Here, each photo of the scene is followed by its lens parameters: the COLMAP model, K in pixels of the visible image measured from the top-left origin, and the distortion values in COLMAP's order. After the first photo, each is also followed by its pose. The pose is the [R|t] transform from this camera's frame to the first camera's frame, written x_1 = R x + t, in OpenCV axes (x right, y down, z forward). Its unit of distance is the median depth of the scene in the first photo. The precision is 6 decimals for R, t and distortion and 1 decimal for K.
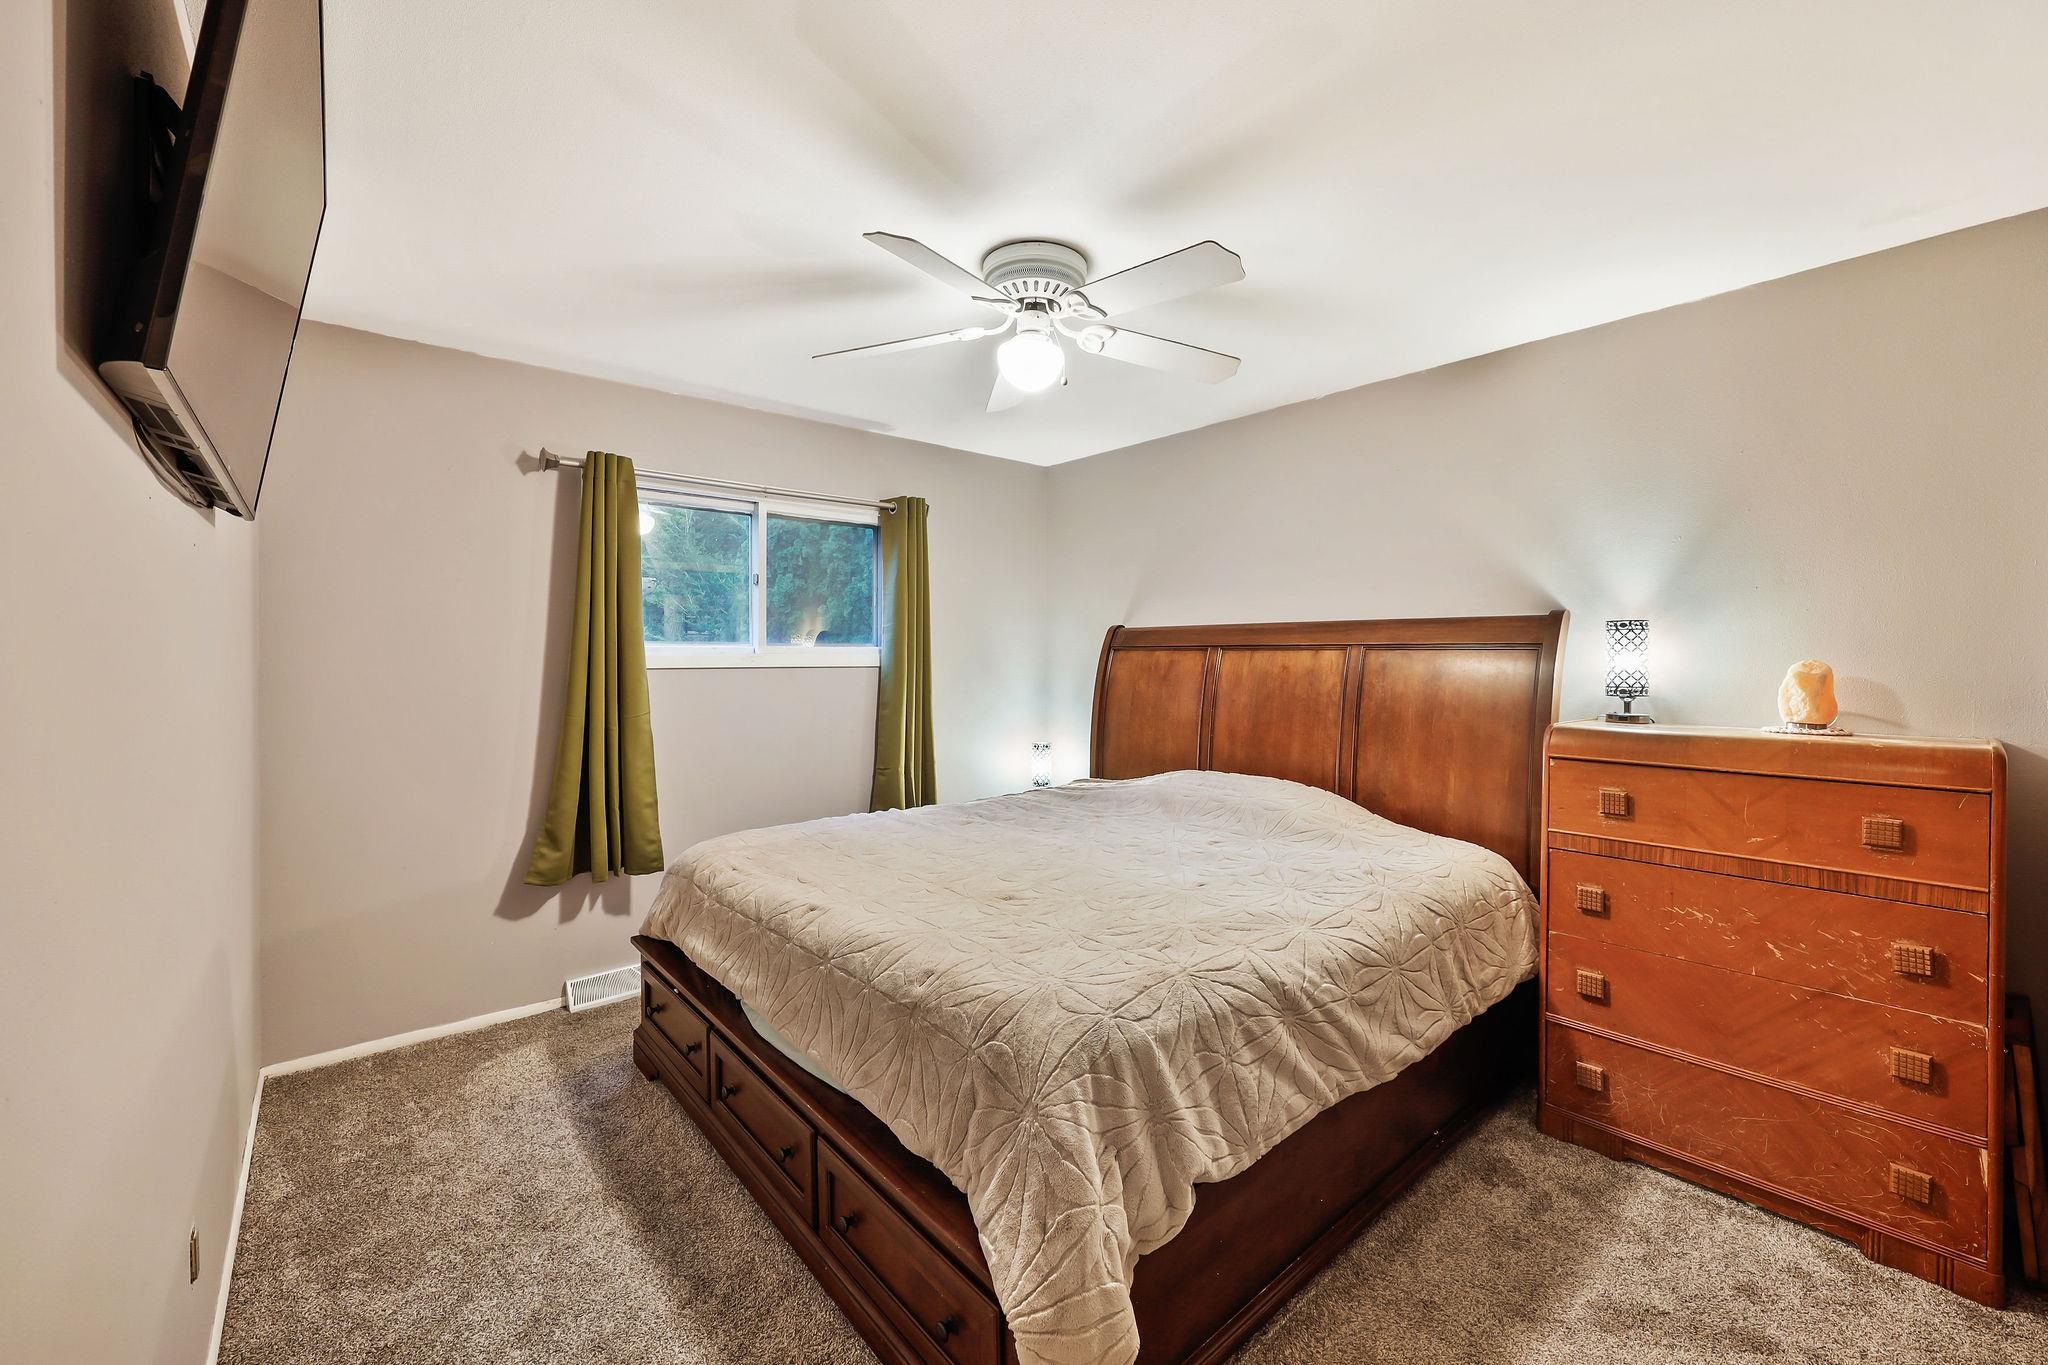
lens RADIAL K [[828.1, 0, 1037.2], [0, 828.1, 685.0], [0, 0, 1]] dist [0.001284, -0.000120]
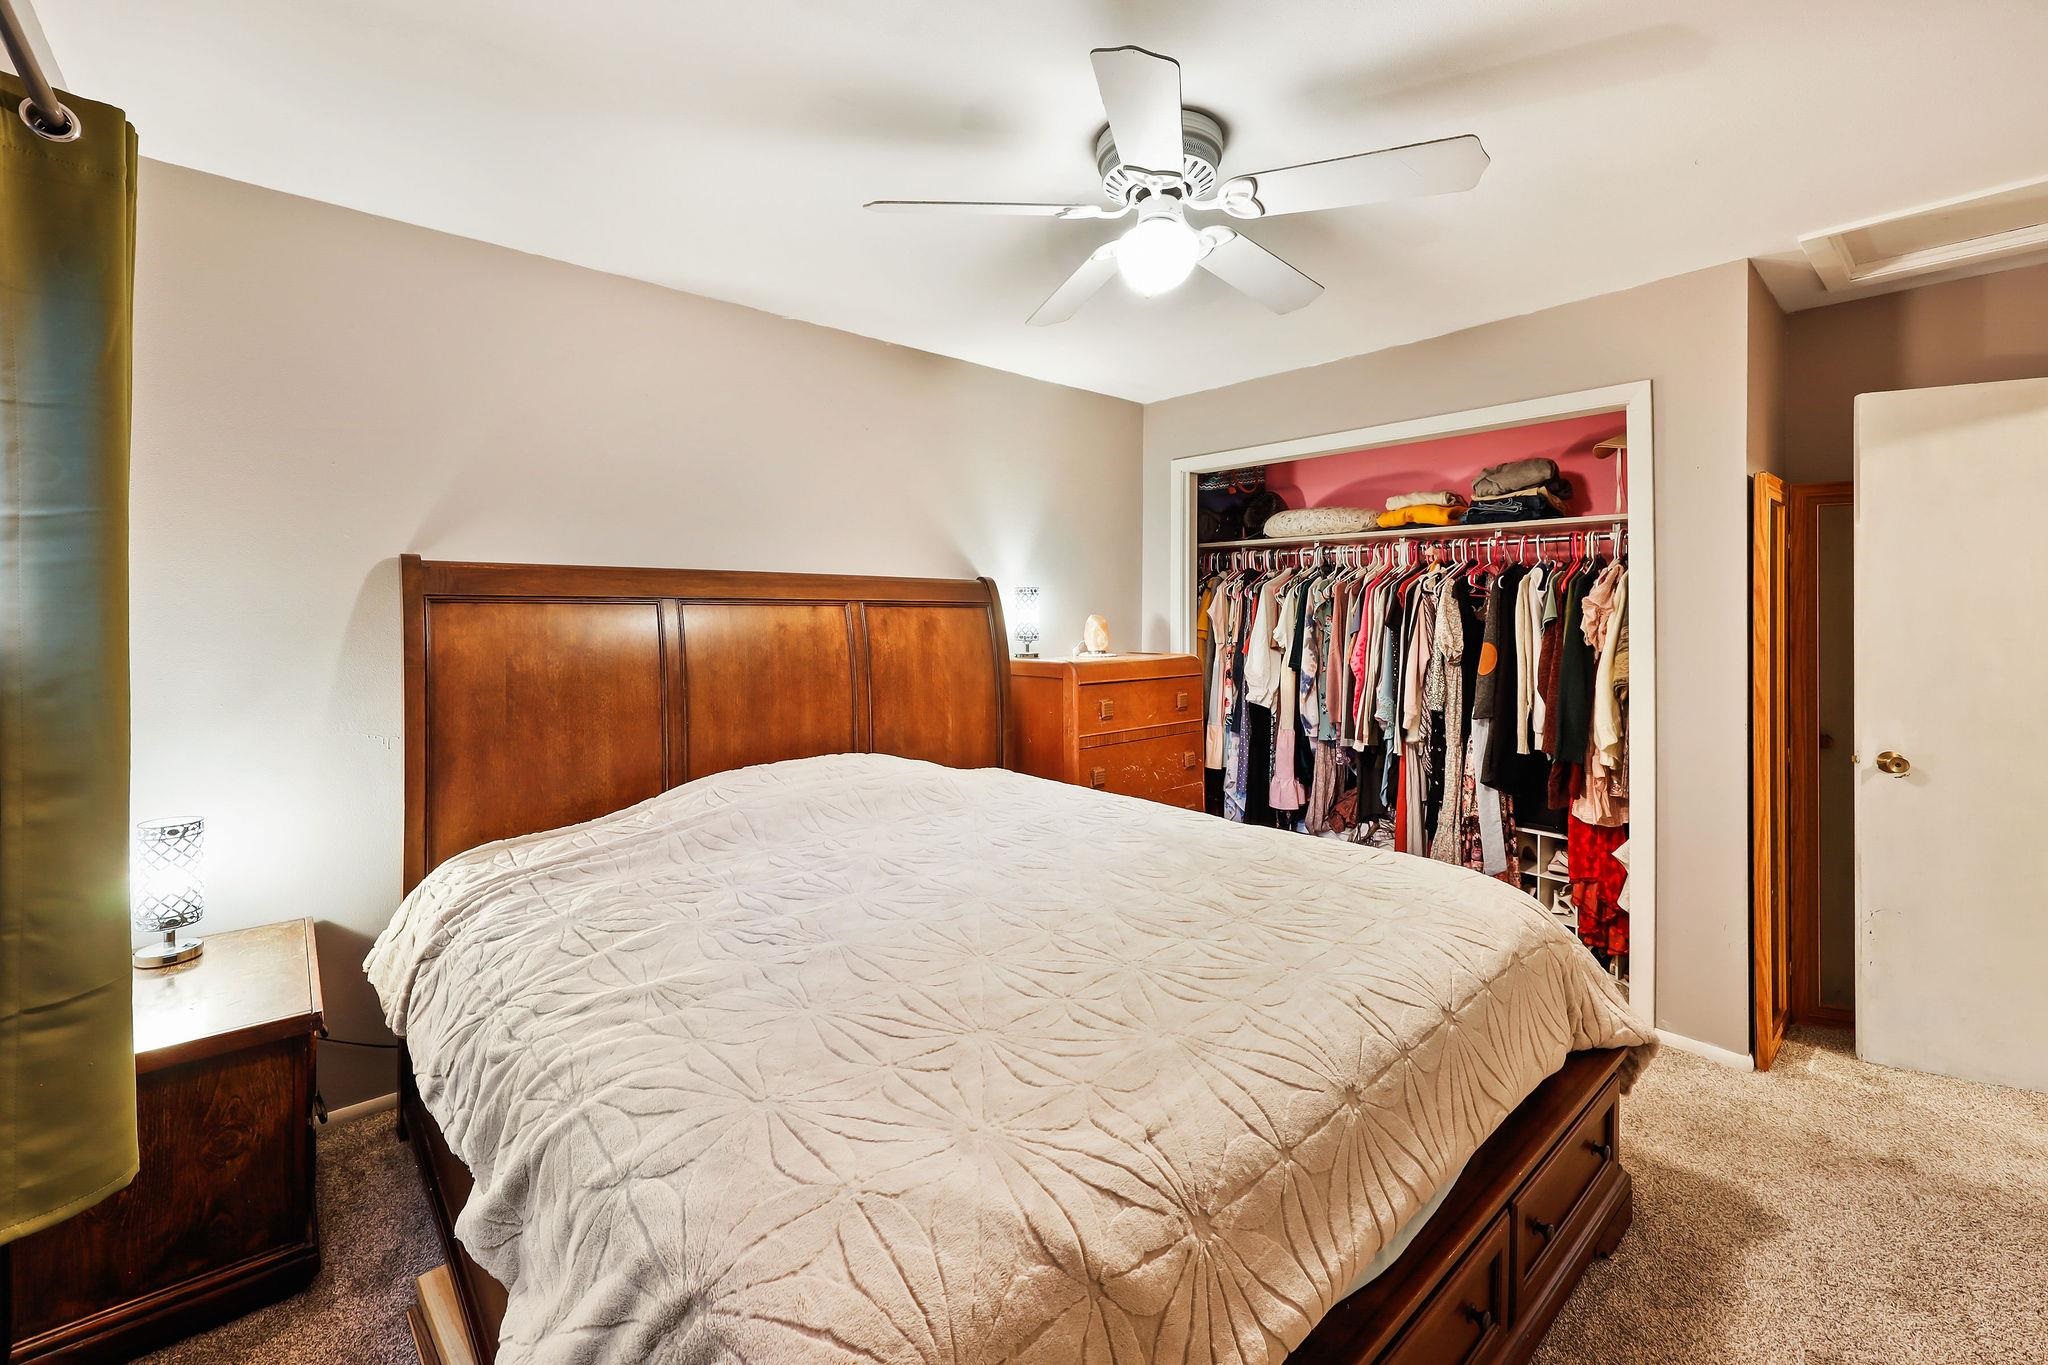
lens RADIAL K [[842.8, 0, 1024.4], [0, 842.8, 612.8], [0, 0, 1]] dist [0.000496, -0.000024]
pose [[-0.013296, -0.003561, 0.999905, -0.586843], [0.031988, 0.999480, 0.003984, -0.031682], [-0.999400, 0.032038, -0.013175, 0.801661]]
